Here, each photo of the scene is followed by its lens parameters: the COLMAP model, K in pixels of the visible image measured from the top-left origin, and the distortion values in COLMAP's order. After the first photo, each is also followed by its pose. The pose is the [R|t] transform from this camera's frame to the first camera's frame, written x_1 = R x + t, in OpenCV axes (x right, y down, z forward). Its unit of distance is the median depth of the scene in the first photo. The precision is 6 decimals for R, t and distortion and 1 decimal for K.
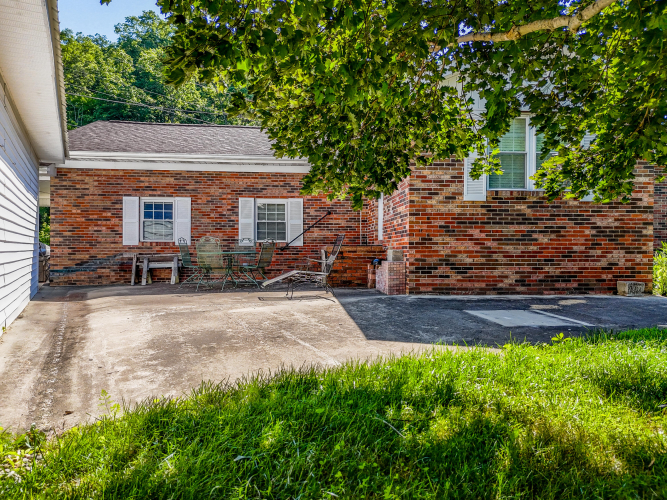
lens RADIAL K [[494.6, 0, 333.5], [0, 494.6, 250.0], [0, 0, 1]] dist [0.092845, -0.119920]
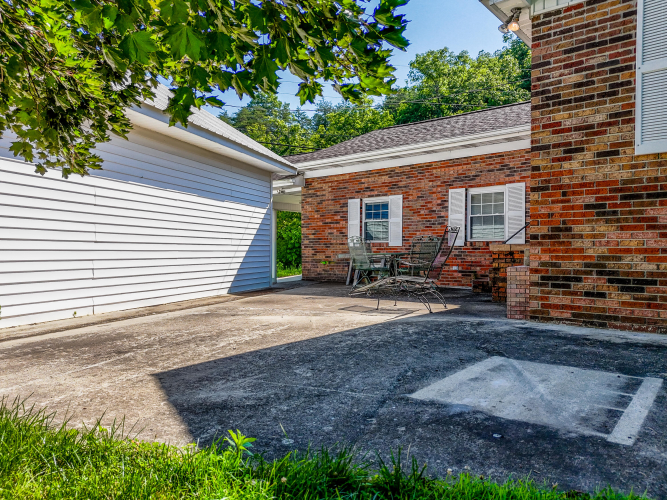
lens RADIAL K [[494.6, 0, 333.5], [0, 494.6, 250.0], [0, 0, 1]] dist [0.092845, -0.119920]
pose [[0.694973, -0.004368, -0.719023, 0.424906], [-0.001098, 0.999974, -0.007137, 0.007173], [0.719035, 0.005749, 0.694950, 0.389194]]
